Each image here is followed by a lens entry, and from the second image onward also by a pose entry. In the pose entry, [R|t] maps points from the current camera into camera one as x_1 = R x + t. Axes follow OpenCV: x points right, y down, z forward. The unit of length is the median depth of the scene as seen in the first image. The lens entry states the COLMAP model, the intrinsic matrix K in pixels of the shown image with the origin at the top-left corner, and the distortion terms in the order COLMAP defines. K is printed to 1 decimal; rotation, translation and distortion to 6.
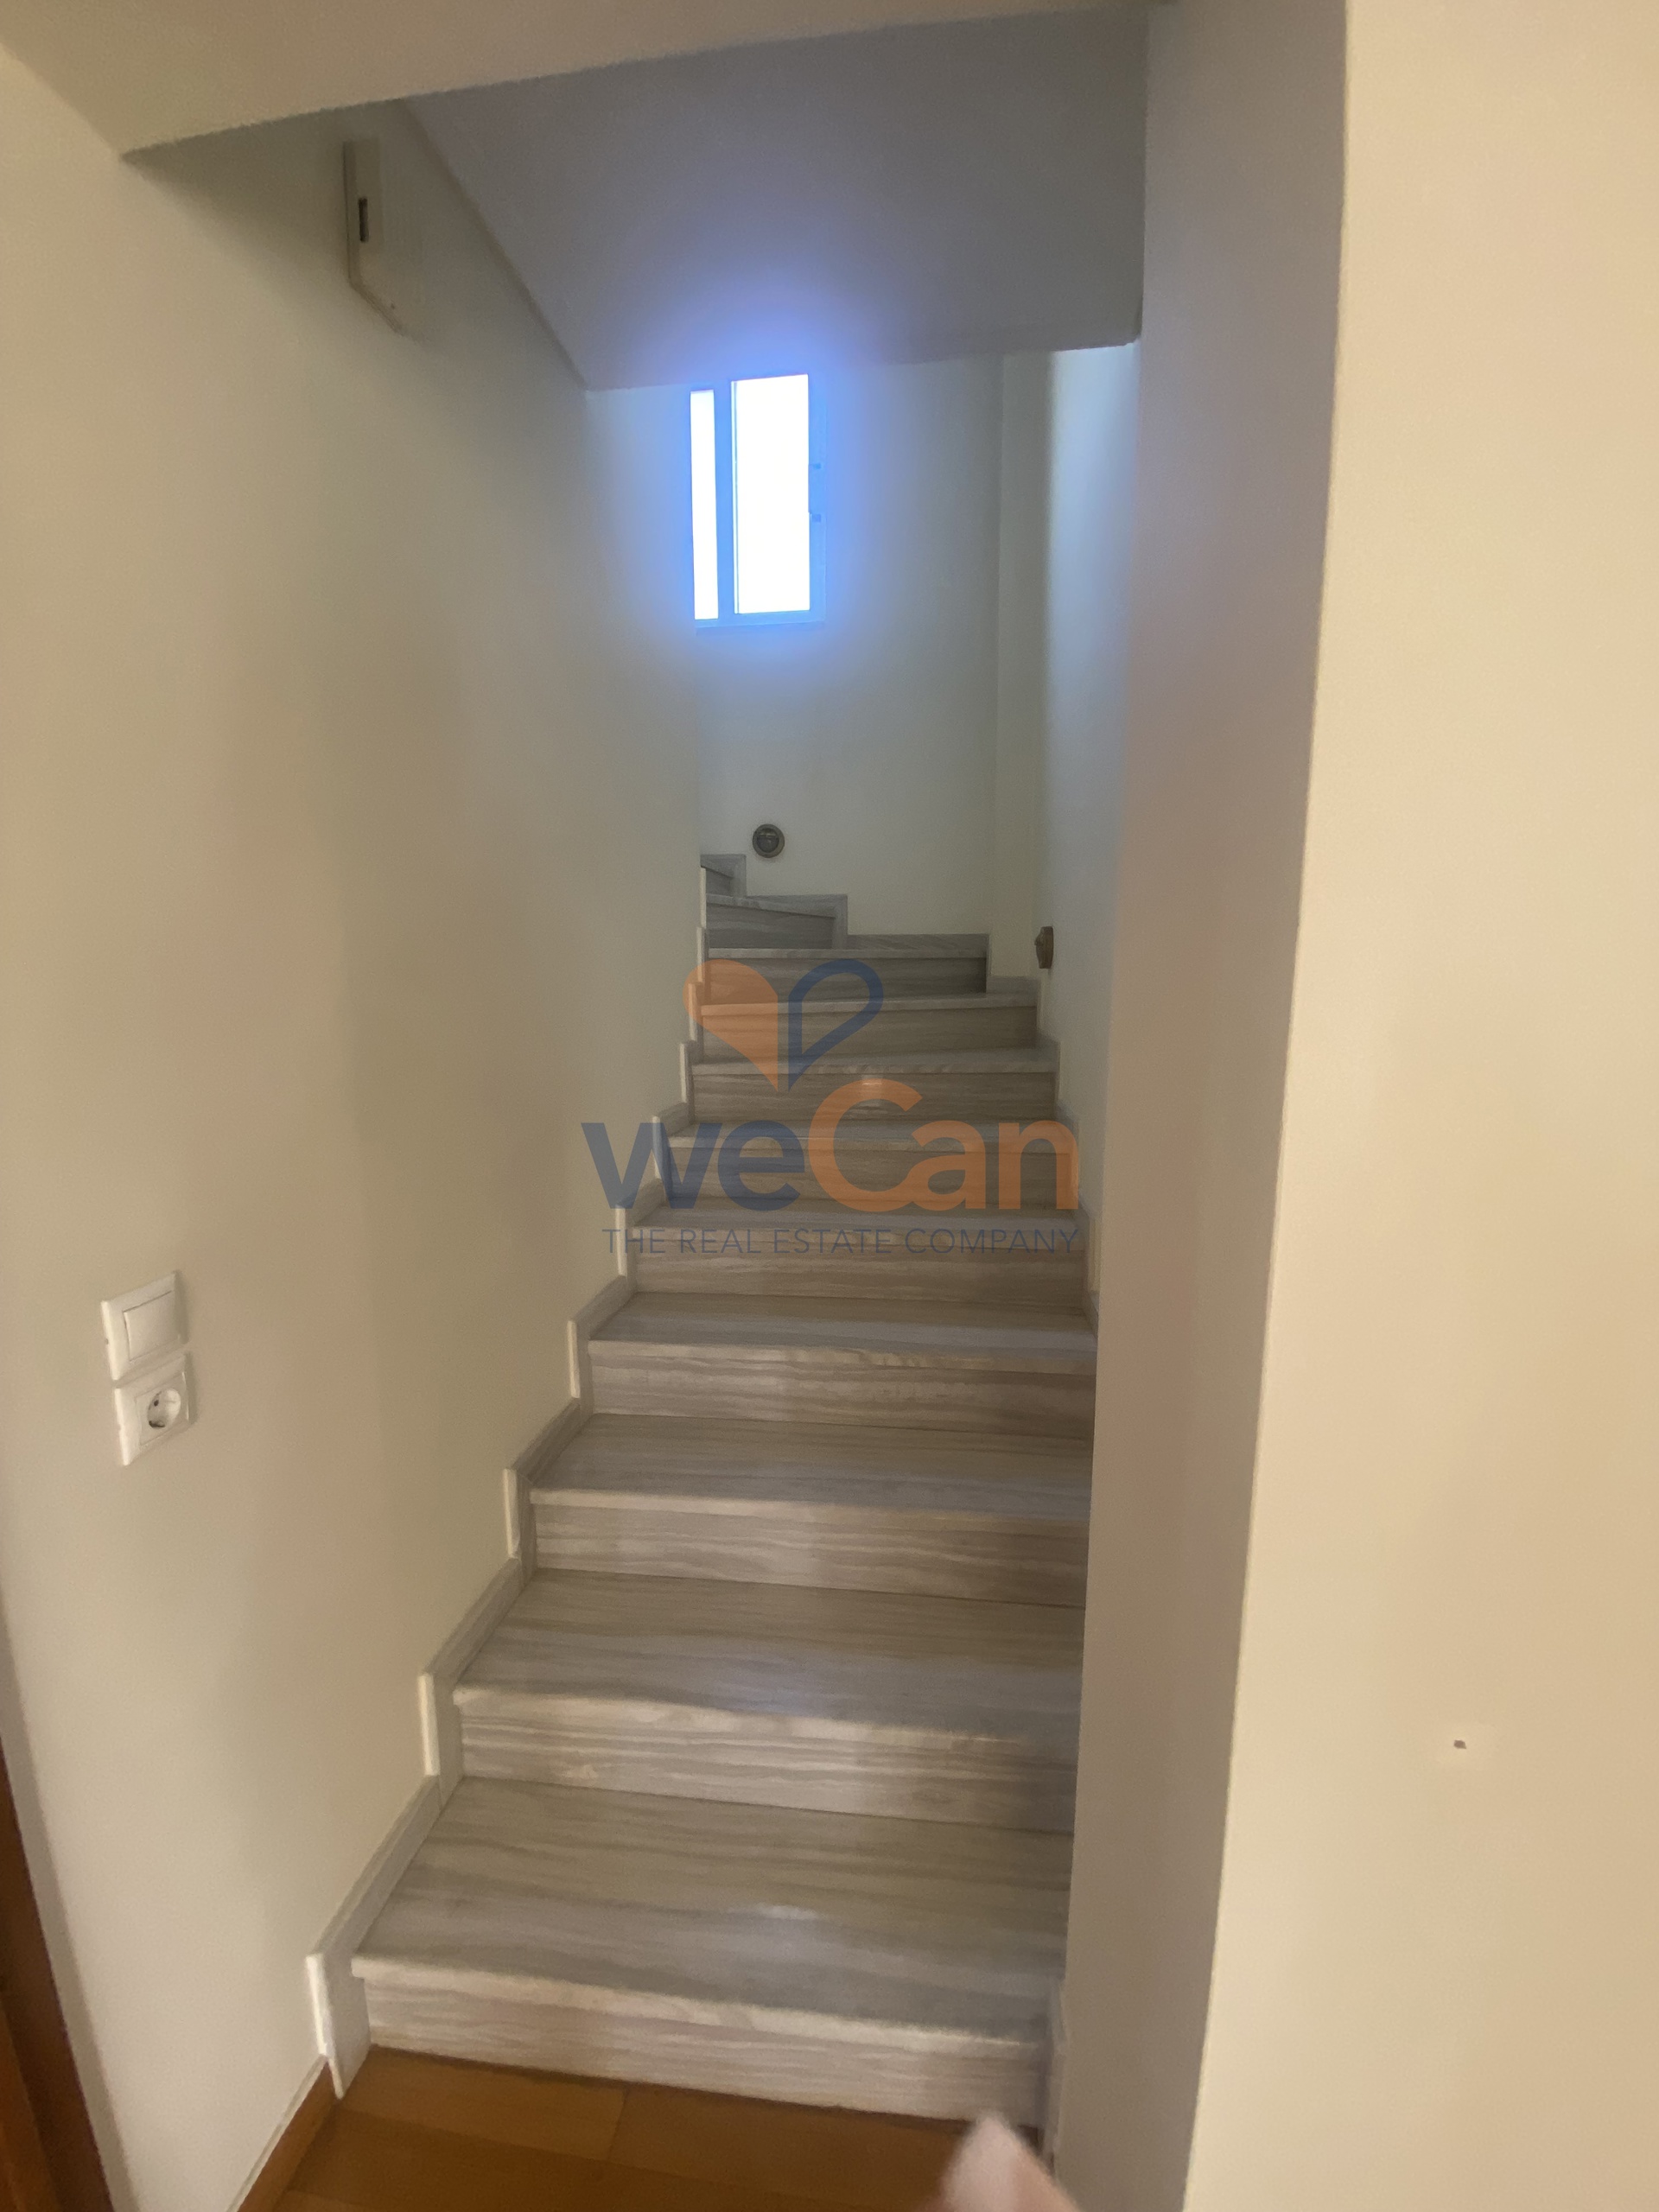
lens RADIAL K [[890.0, 0, 829.7], [0, 890.0, 1101.4], [0, 0, 1]] dist [0.010734, -0.016389]
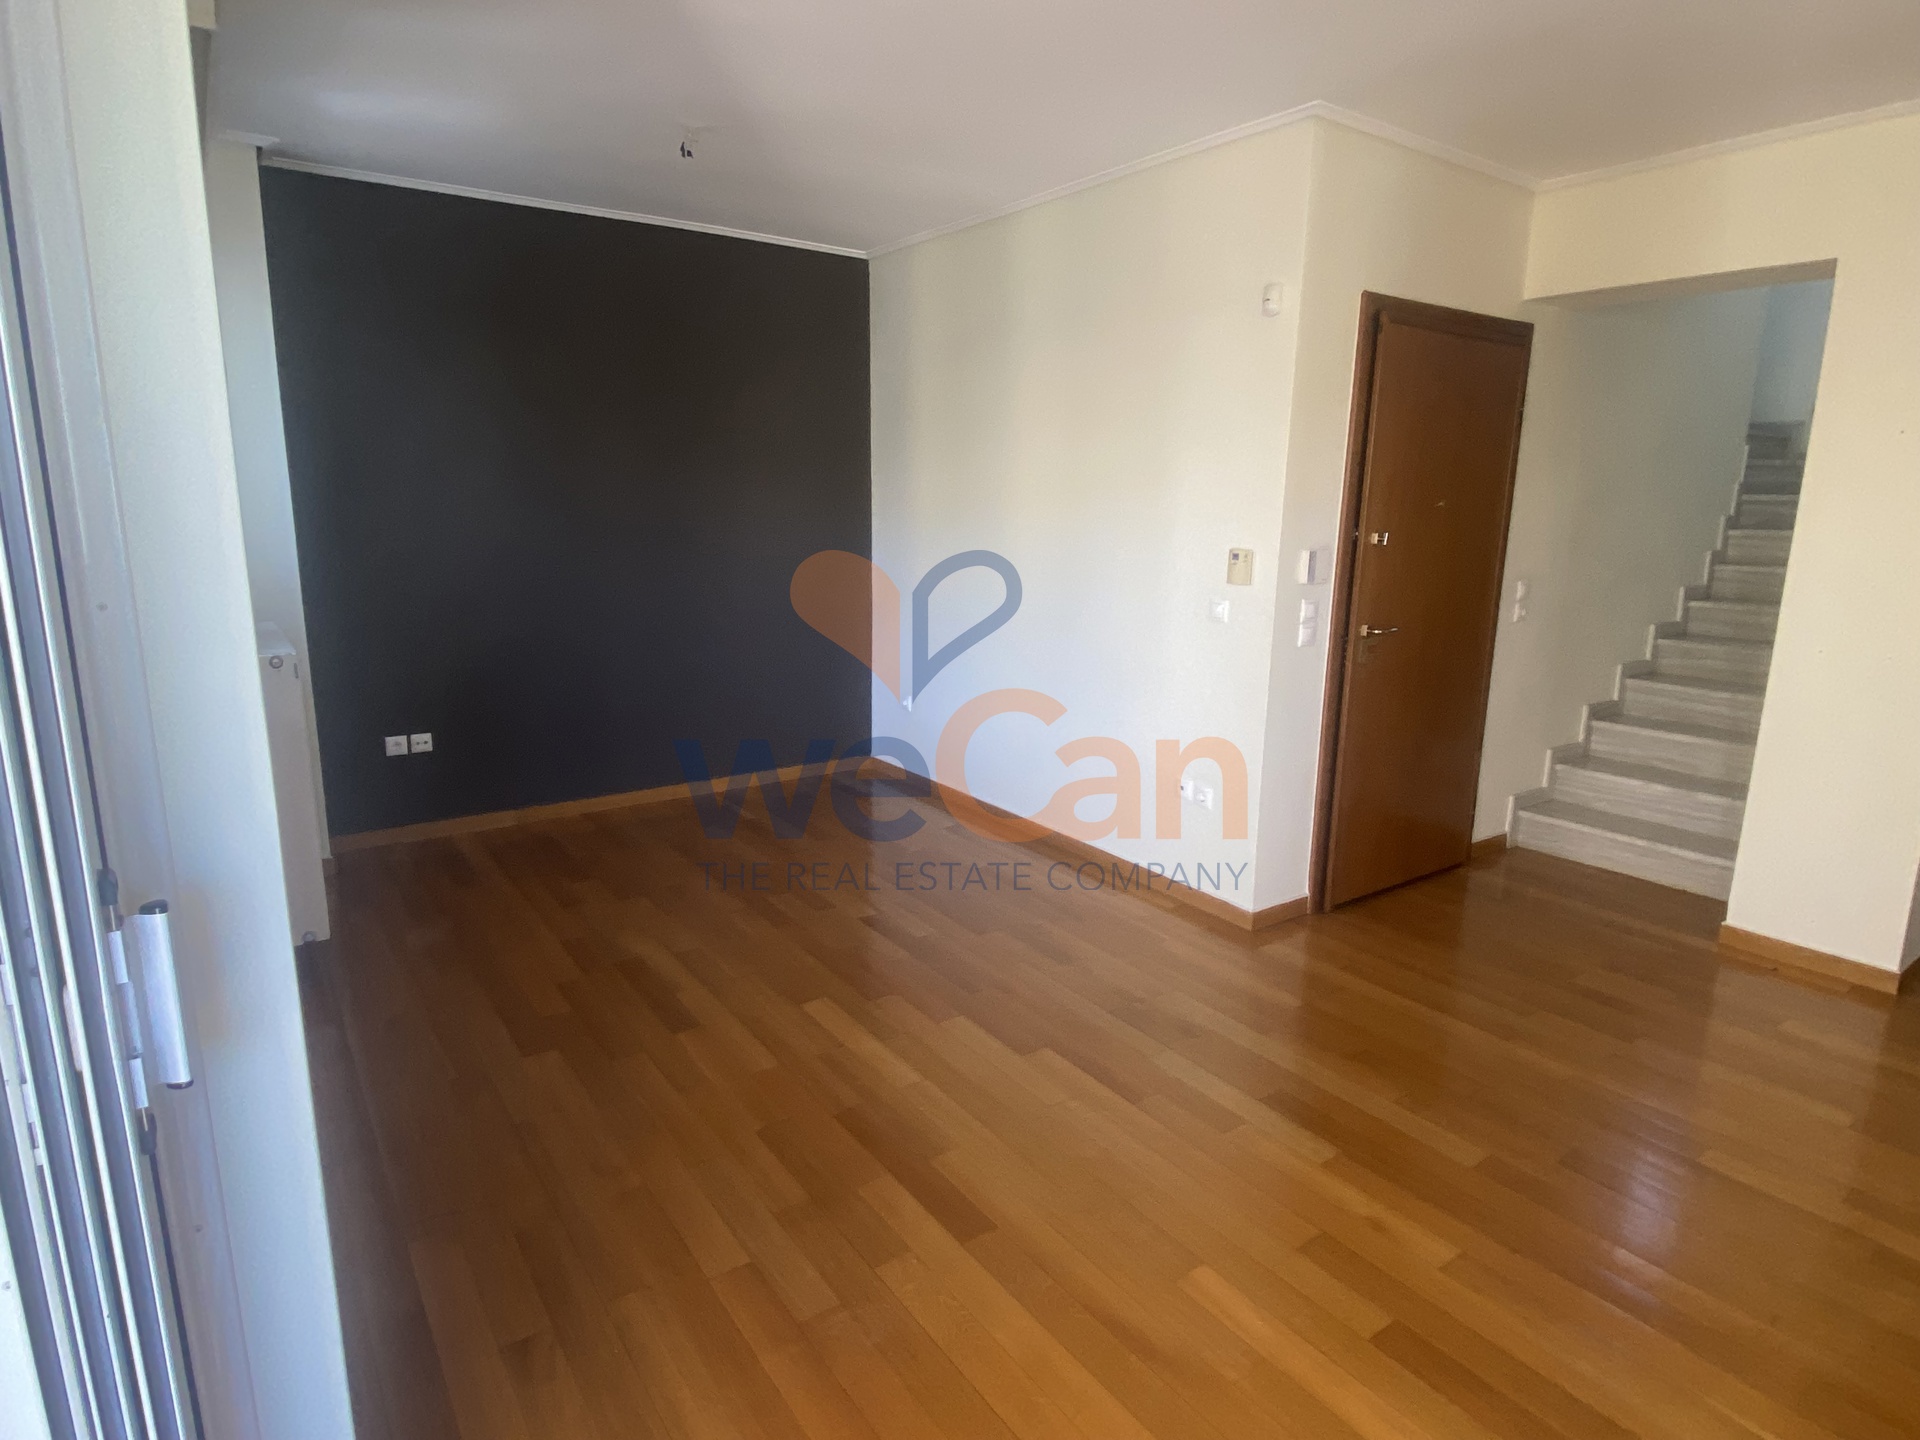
lens RADIAL K [[1038.5, 0, 953.6], [0, 1038.5, 711.1], [0, 0, 1]] dist [0.057677, -0.057594]
pose [[0.675016, 0.156662, -0.720979, 0.490518], [-0.122369, 0.987435, 0.099992, 0.292847], [0.727584, 0.020729, 0.685705, -1.970192]]
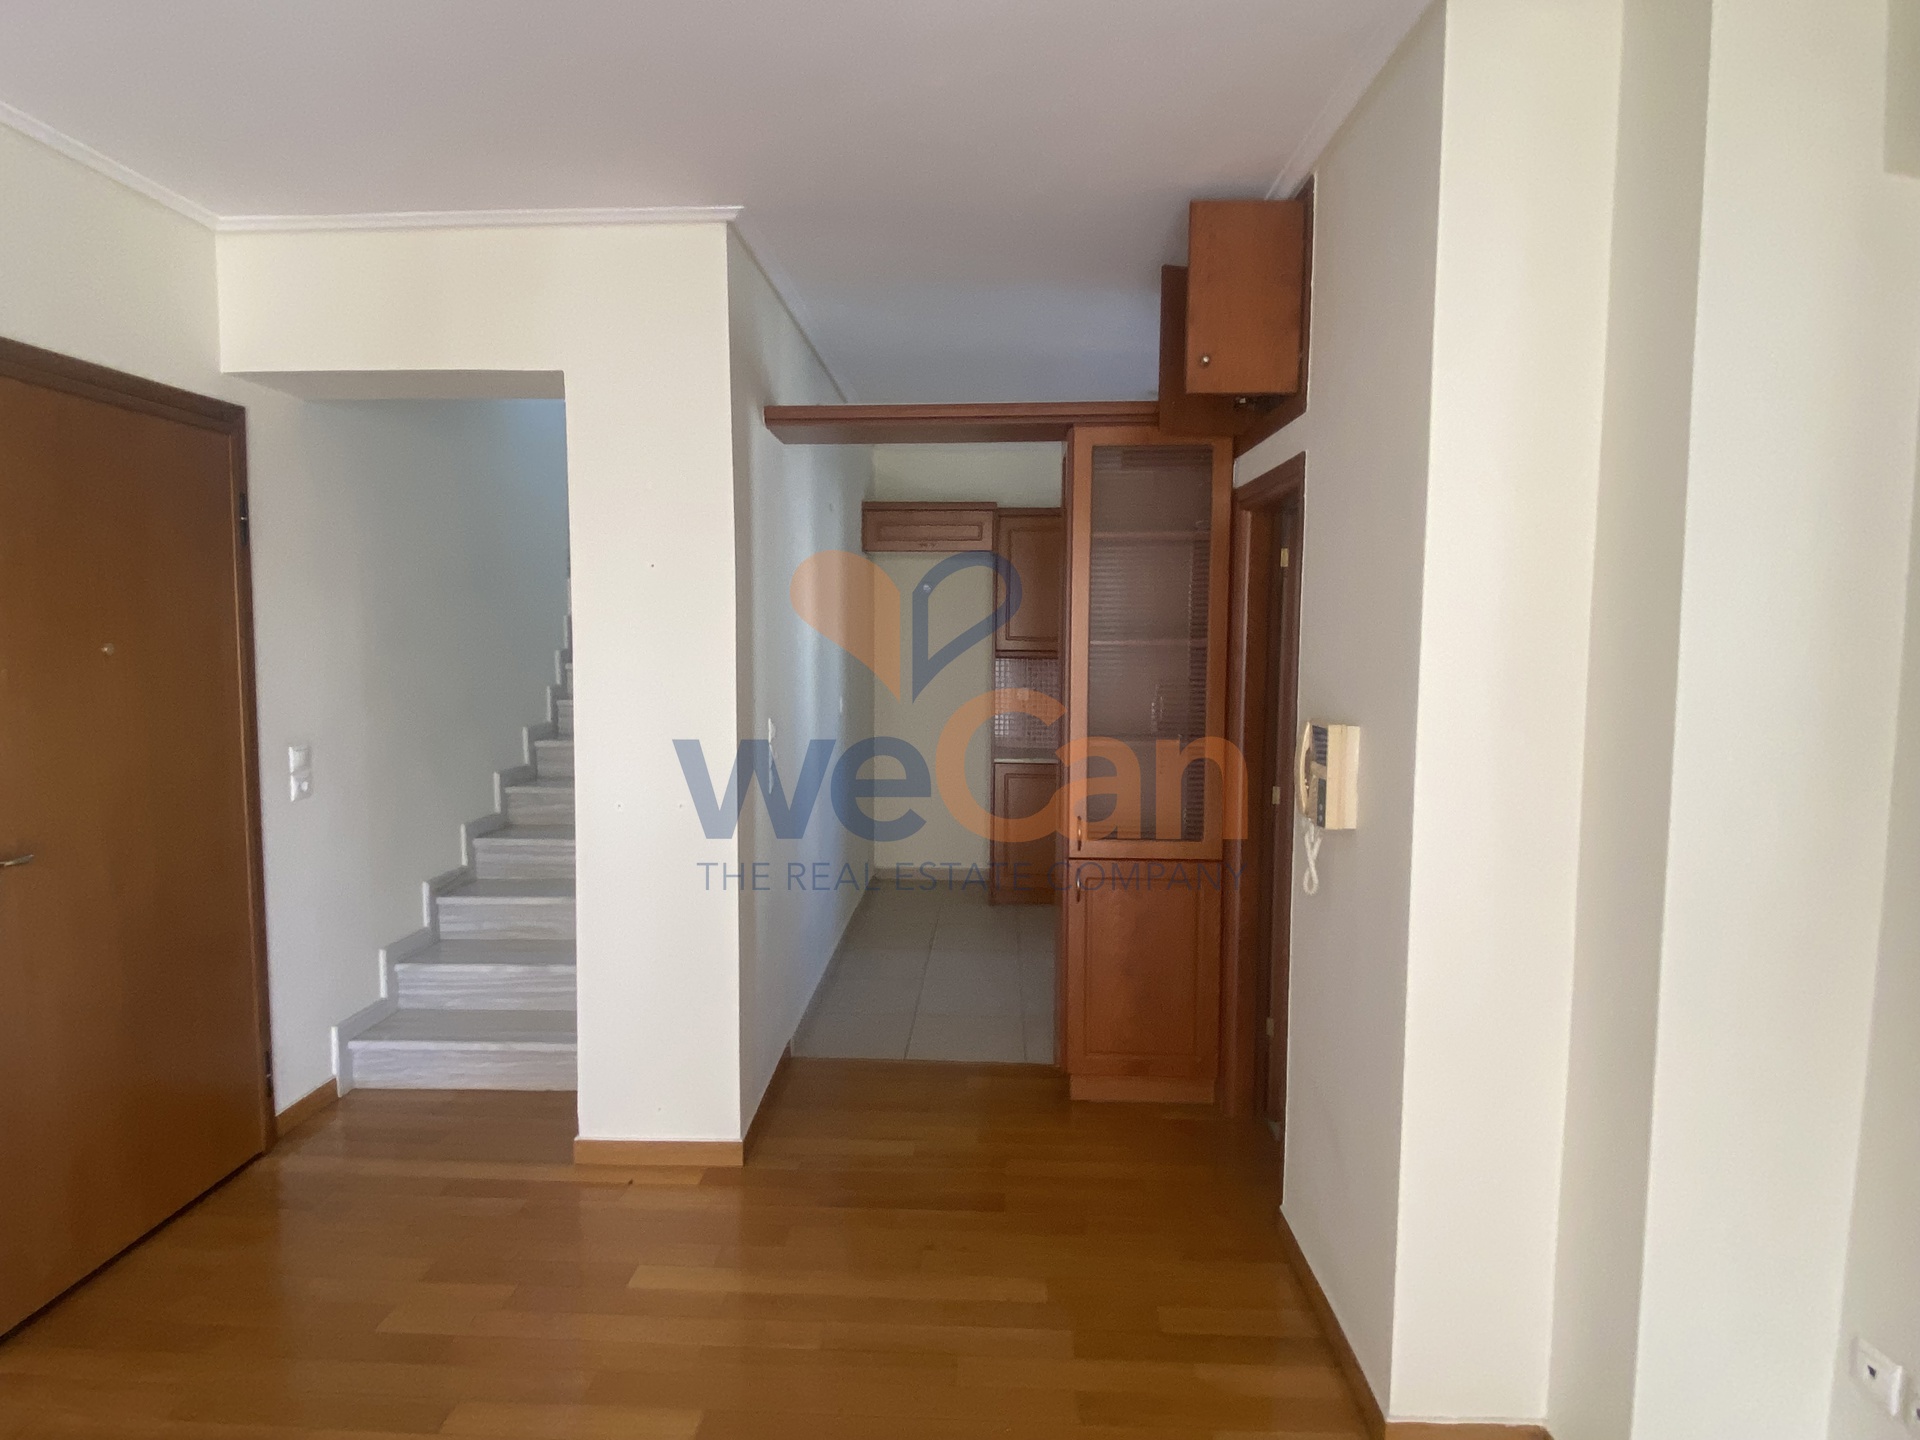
lens RADIAL K [[1045.8, 0, 949.5], [0, 1045.8, 714.6], [0, 0, 1]] dist [0.077638, -0.085558]
pose [[0.996718, -0.002094, 0.080929, 0.552860], [0.007758, 0.997535, -0.069734, 0.172420], [-0.080583, 0.070133, 0.994278, -1.334484]]
